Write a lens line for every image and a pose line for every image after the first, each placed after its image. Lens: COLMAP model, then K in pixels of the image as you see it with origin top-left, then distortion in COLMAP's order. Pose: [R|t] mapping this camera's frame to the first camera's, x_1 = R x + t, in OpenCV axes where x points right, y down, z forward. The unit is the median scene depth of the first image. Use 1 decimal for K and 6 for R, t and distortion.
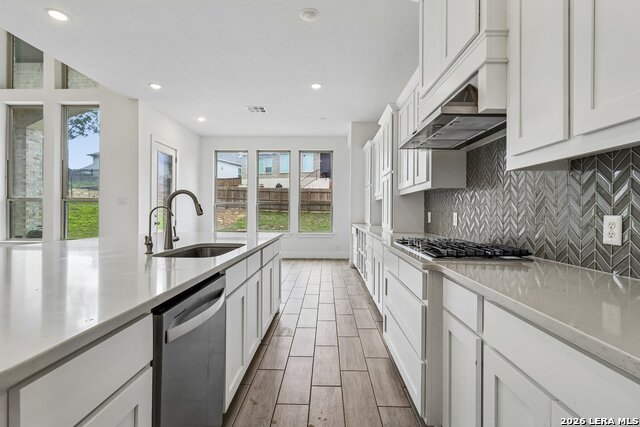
lens RADIAL K [[304.0, 0, 320.8], [0, 304.0, 210.0], [0, 0, 1]] dist [-0.000081, -0.000078]
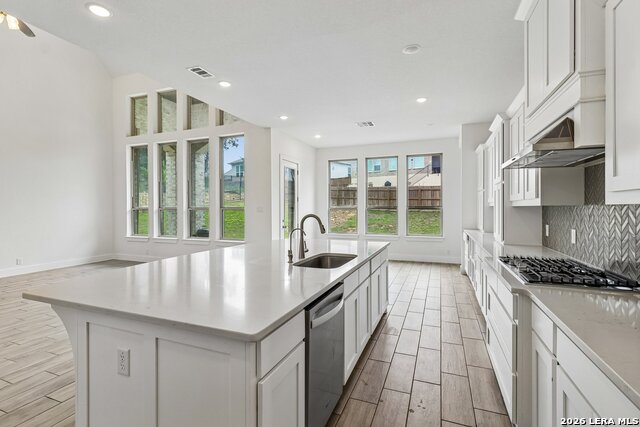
lens RADIAL K [[304.0, 0, 319.6], [0, 304.0, 208.1], [0, 0, 1]] dist [-0.000081, -0.000078]
pose [[0.936276, -0.007217, -0.351192, 0.037075], [0.009140, 0.999951, 0.003818, -0.074823], [0.351147, -0.006785, 0.936296, -0.177738]]
